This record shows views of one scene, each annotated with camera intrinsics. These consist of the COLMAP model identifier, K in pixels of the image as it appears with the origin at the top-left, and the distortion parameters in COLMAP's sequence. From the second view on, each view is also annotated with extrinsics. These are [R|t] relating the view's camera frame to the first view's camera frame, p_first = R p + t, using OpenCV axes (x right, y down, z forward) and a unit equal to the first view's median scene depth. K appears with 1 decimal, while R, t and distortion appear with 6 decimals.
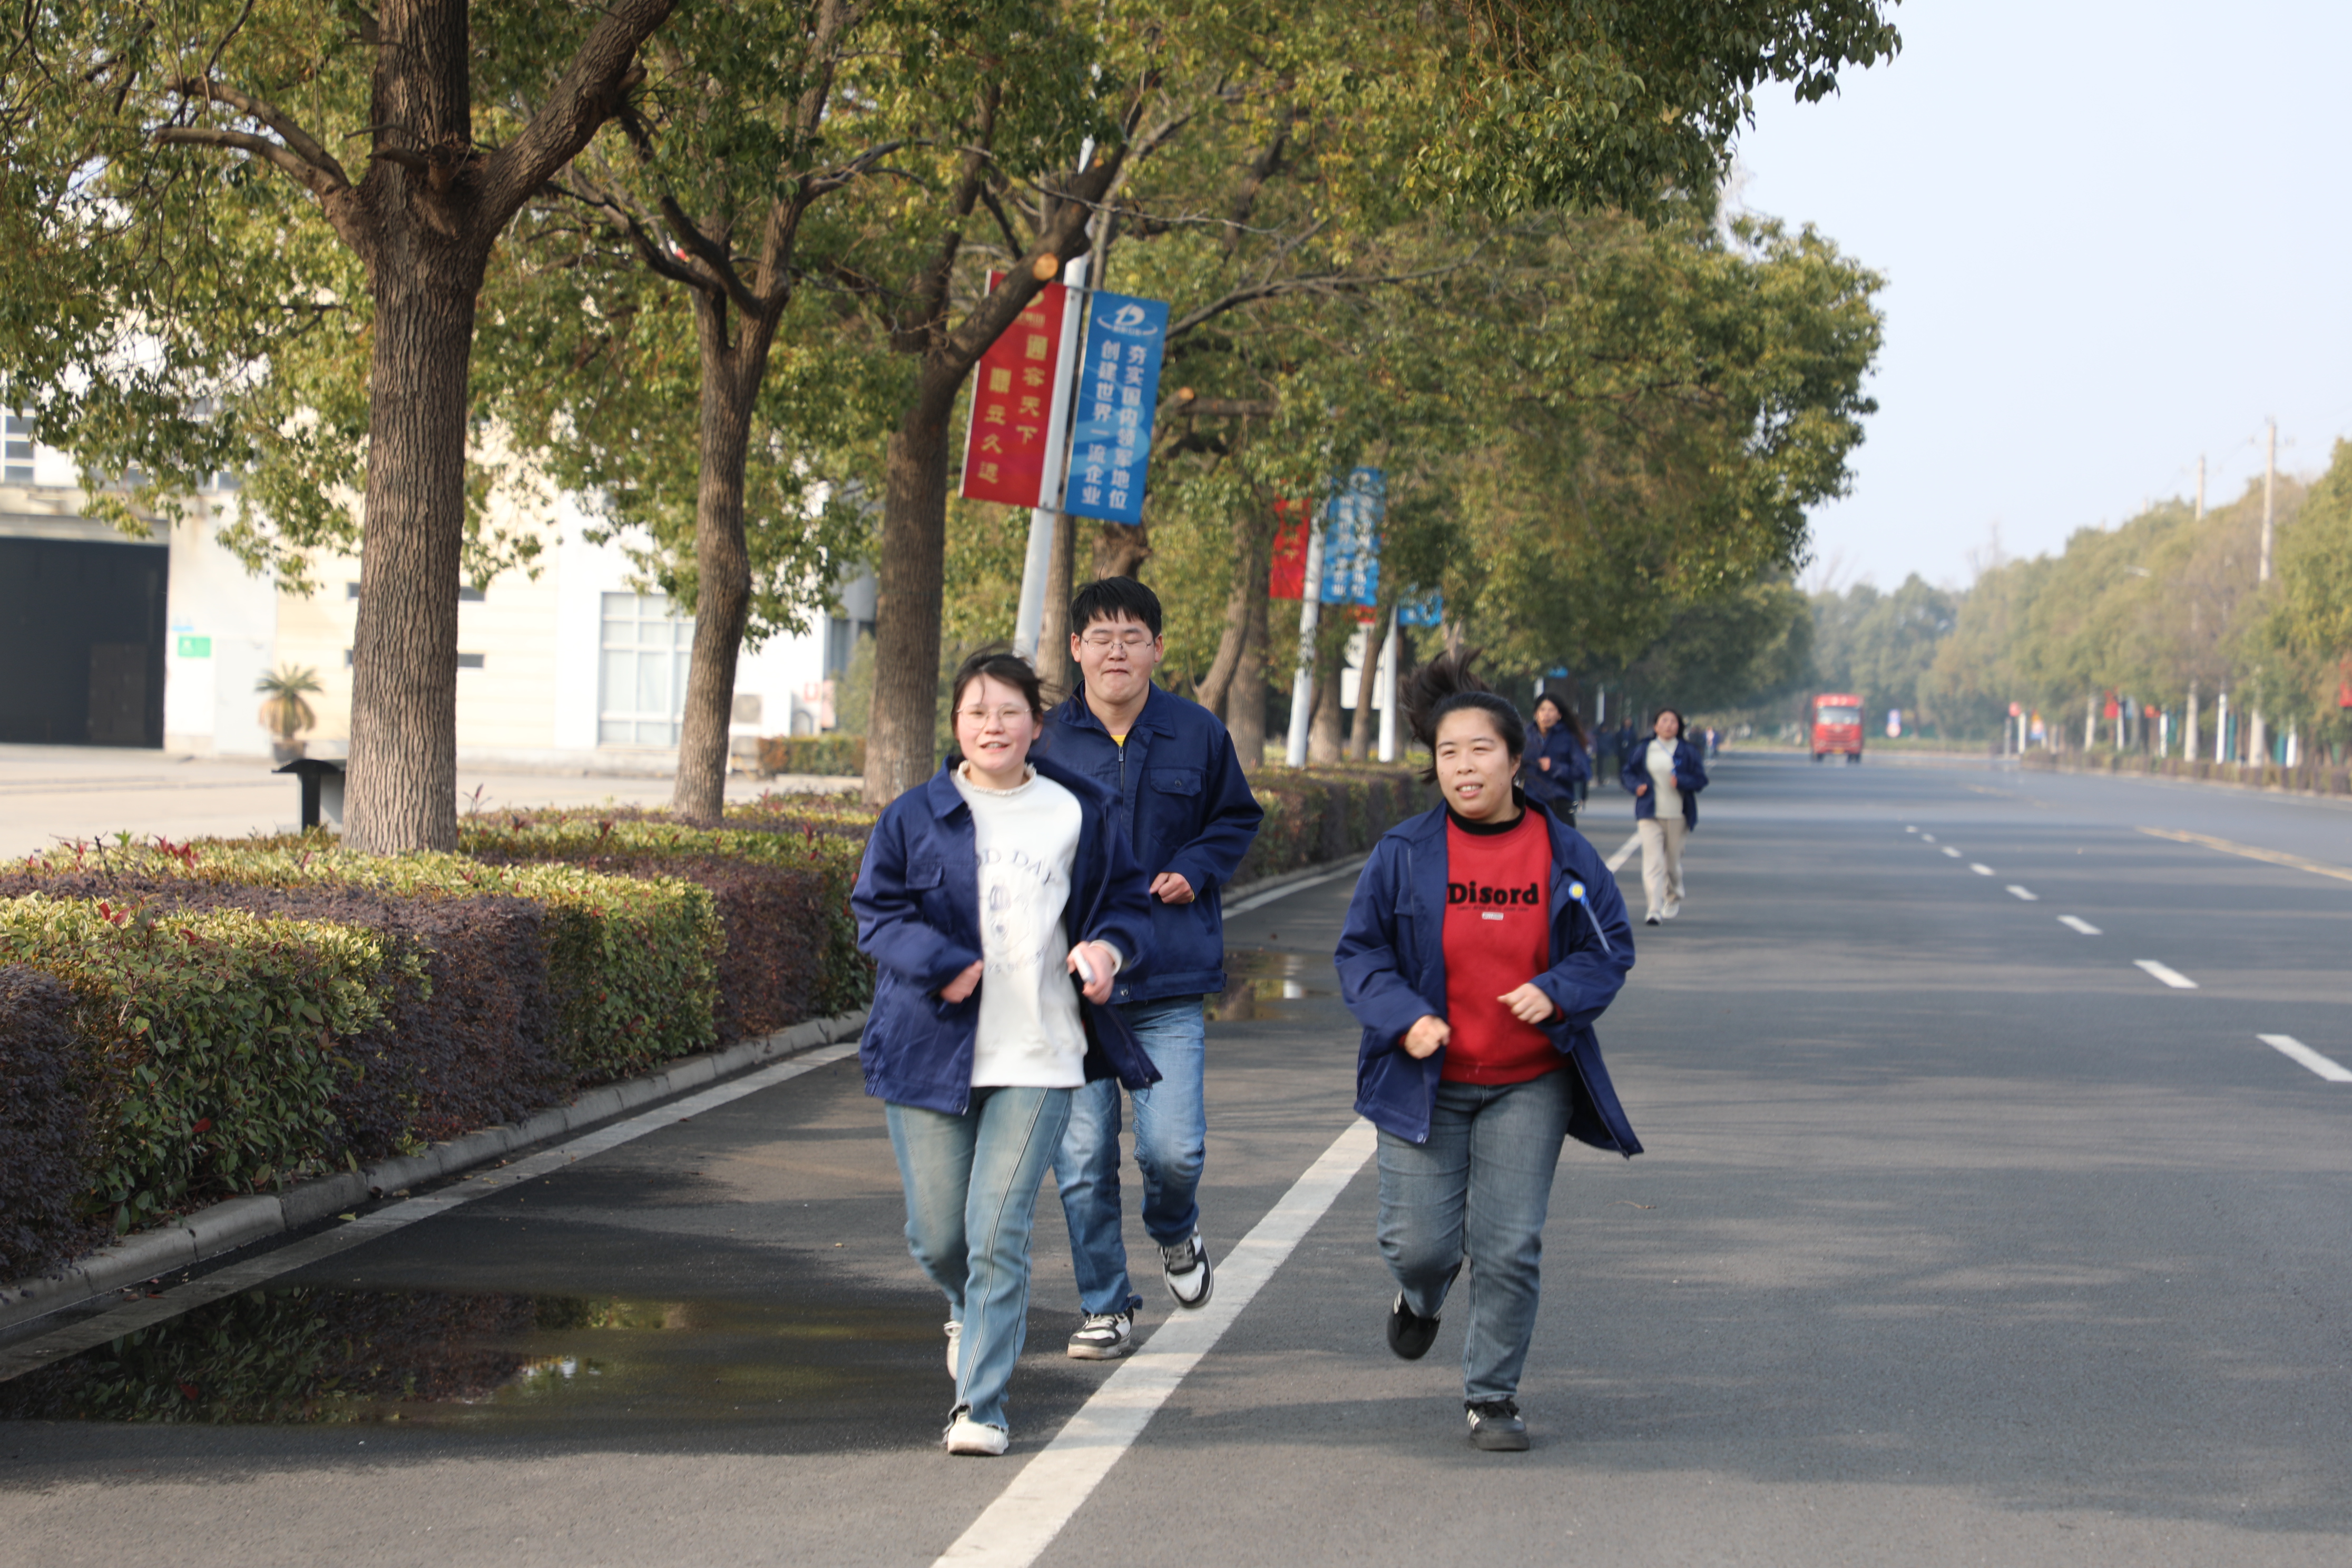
lens RADIAL K [[6746.6, 0, 1080.7], [0, 6746.6, 788.1], [0, 0, 1]] dist [0.660246, 0.309580]
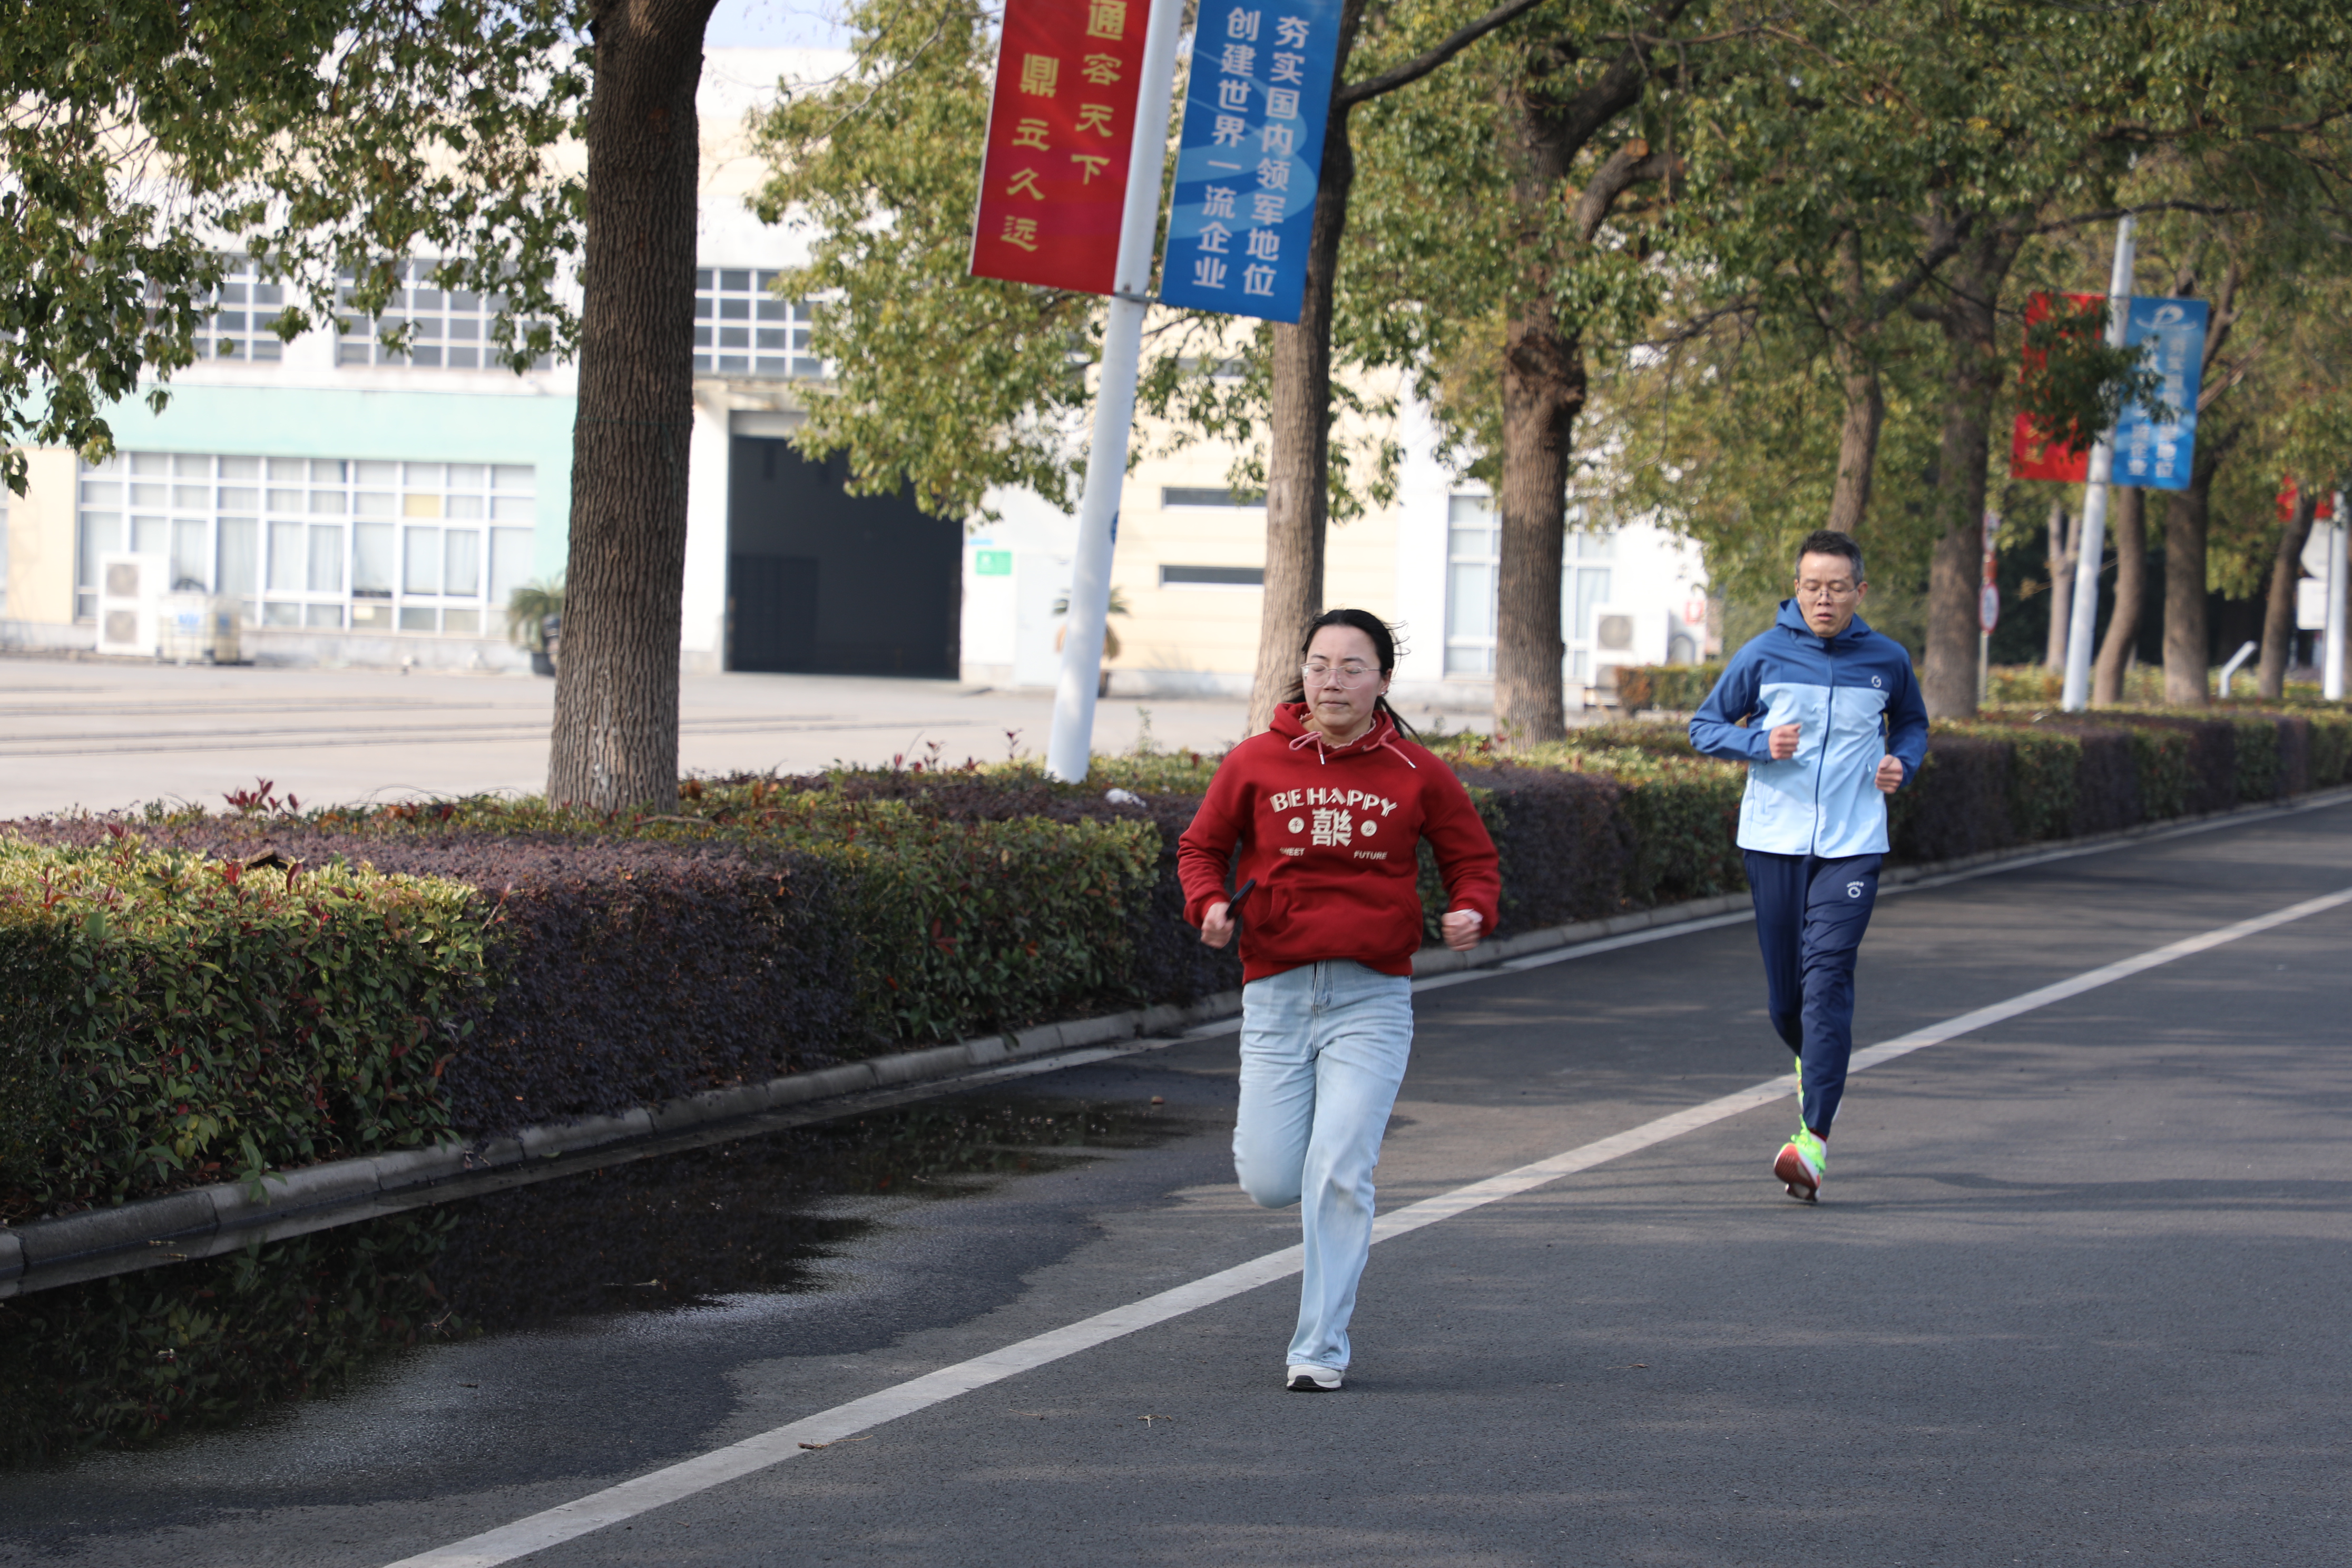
lens RADIAL K [[5000.9, 0, 1440.6], [0, 5000.9, 784.2], [0, 0, 1]] dist [0.649818, 0.035841]
pose [[0.964531, 0.005454, -0.263913, 0.138394], [-0.000481, 0.999821, 0.018904, -0.006746], [0.263969, -0.018106, 0.964361, 0.575848]]
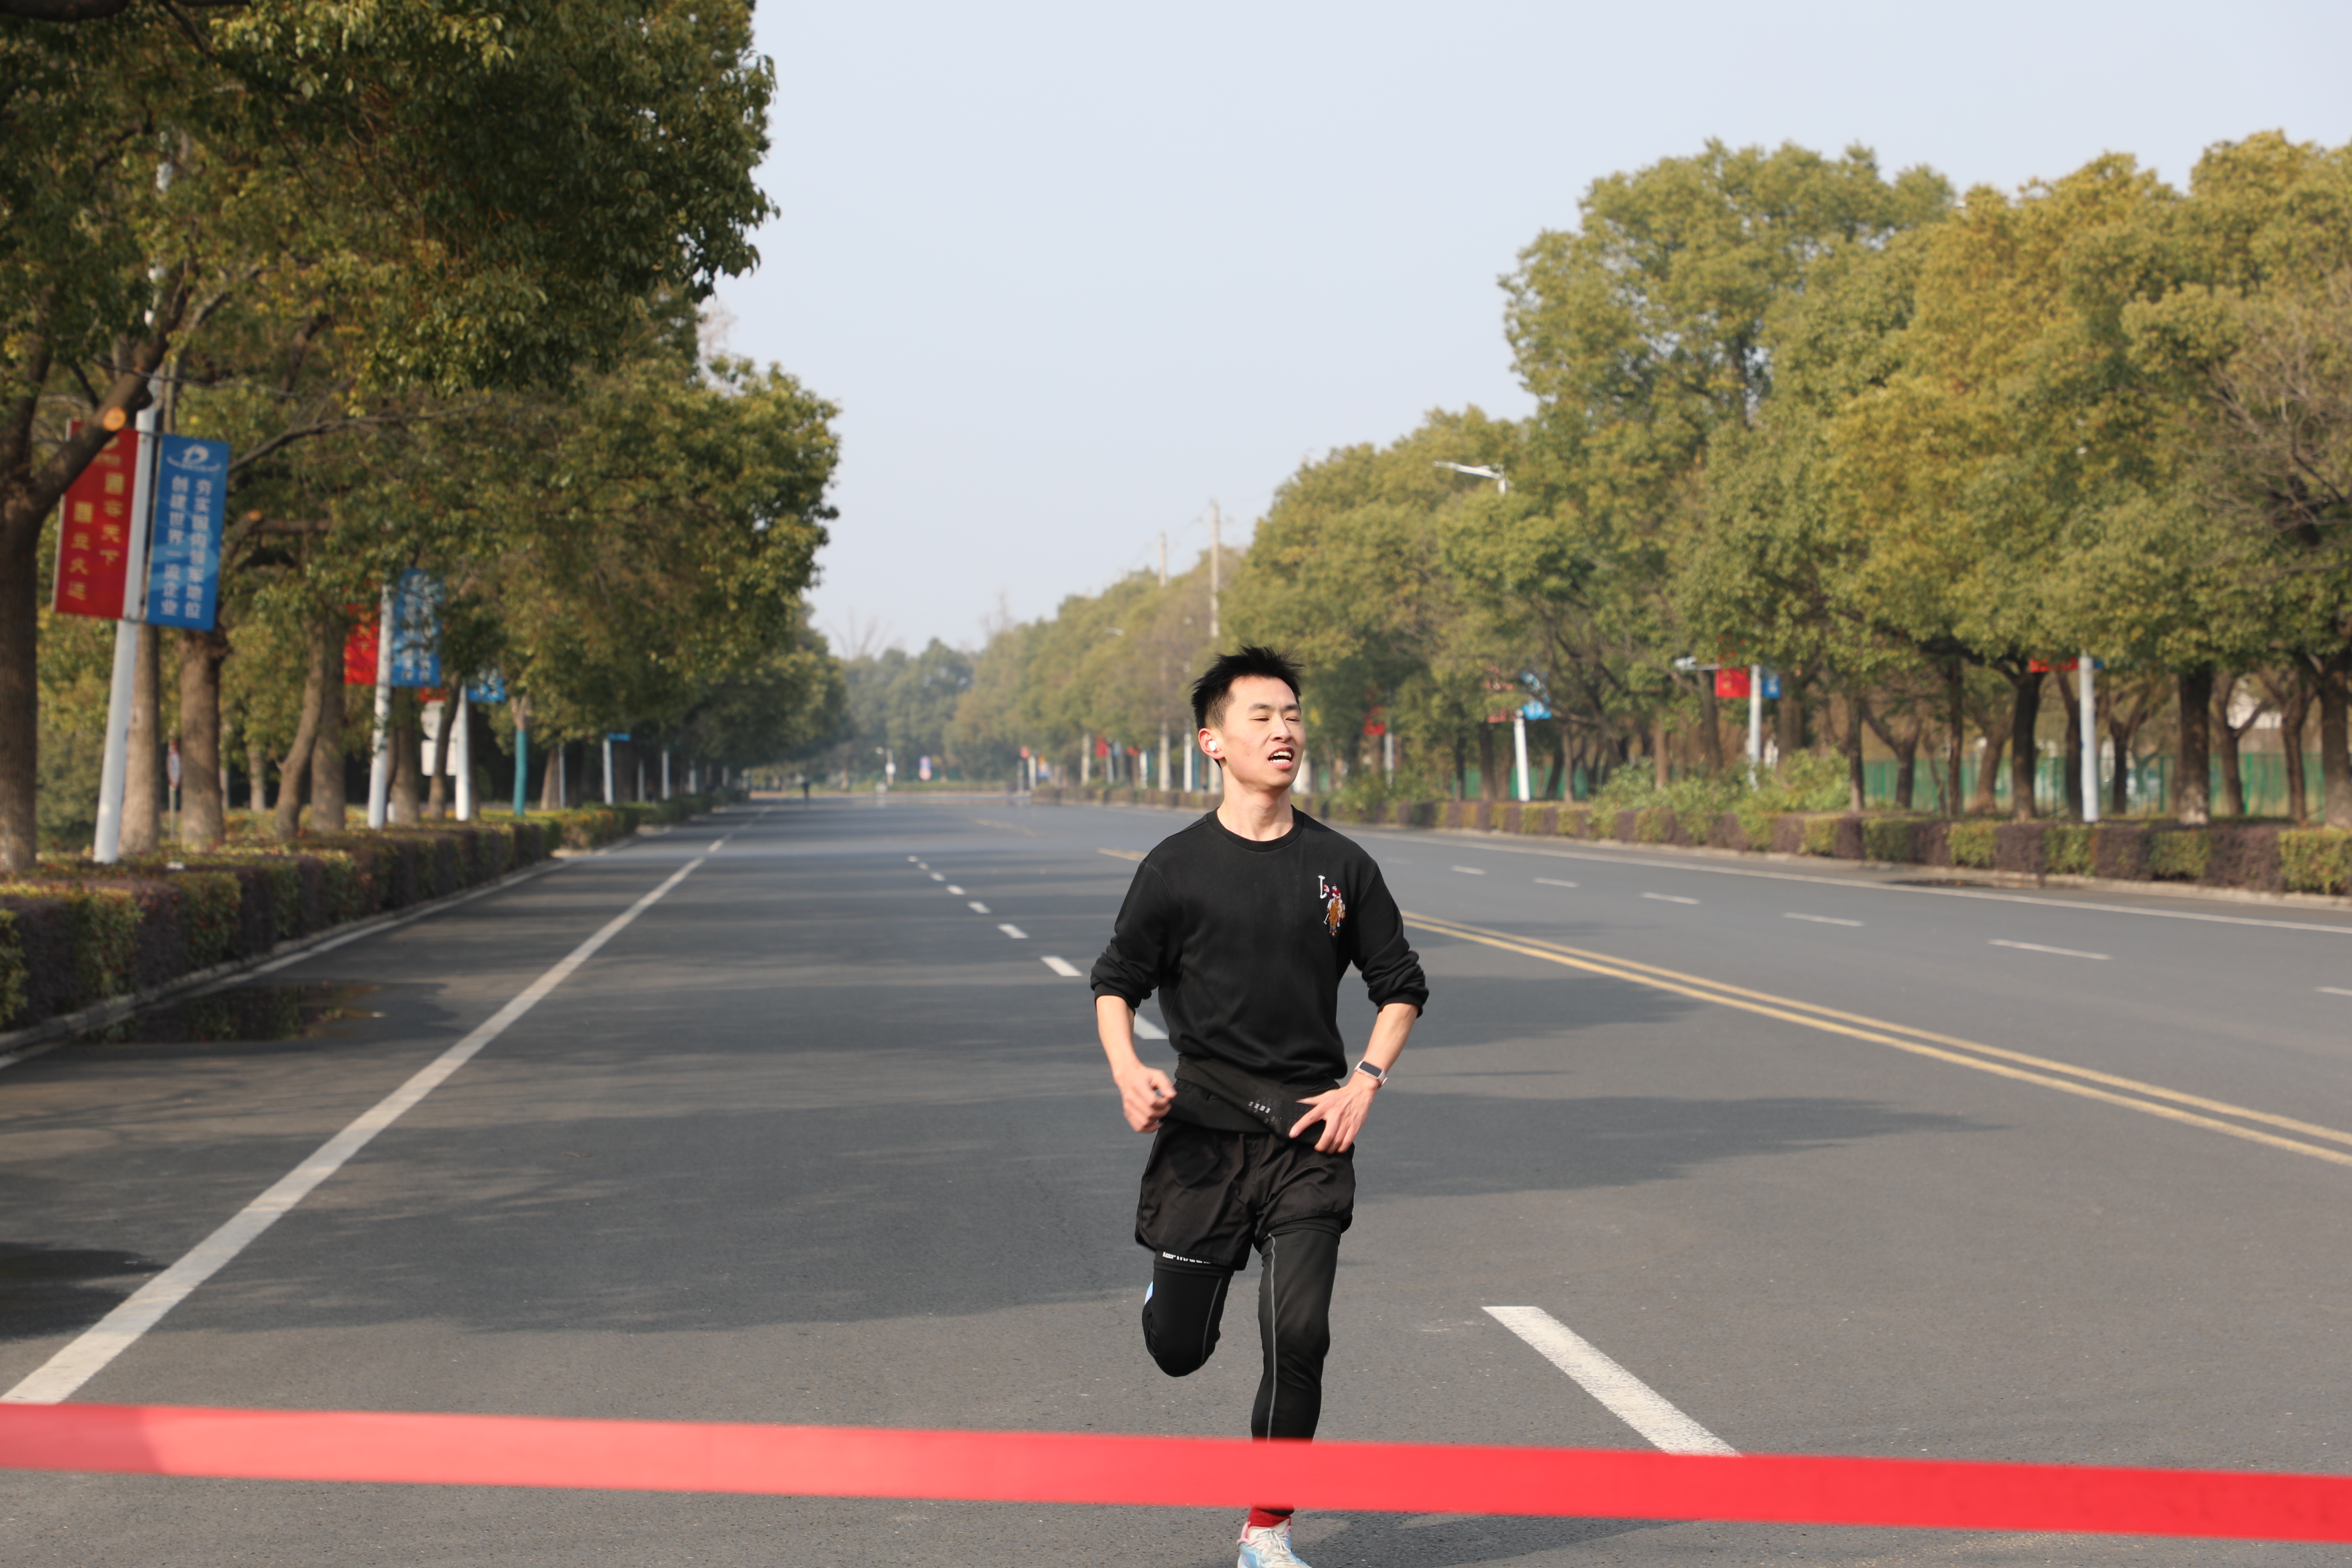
lens RADIAL K [[6375.7, 0, 1176.0], [0, 6375.7, 784.0], [0, 0, 1]] dist [0.666037, -0.448256]
pose [[0.988941, -0.040871, 0.142569, 0.012856], [0.041984, 0.999107, -0.004803, 0.000337], [-0.142245, 0.010736, 0.989773, -0.145267]]
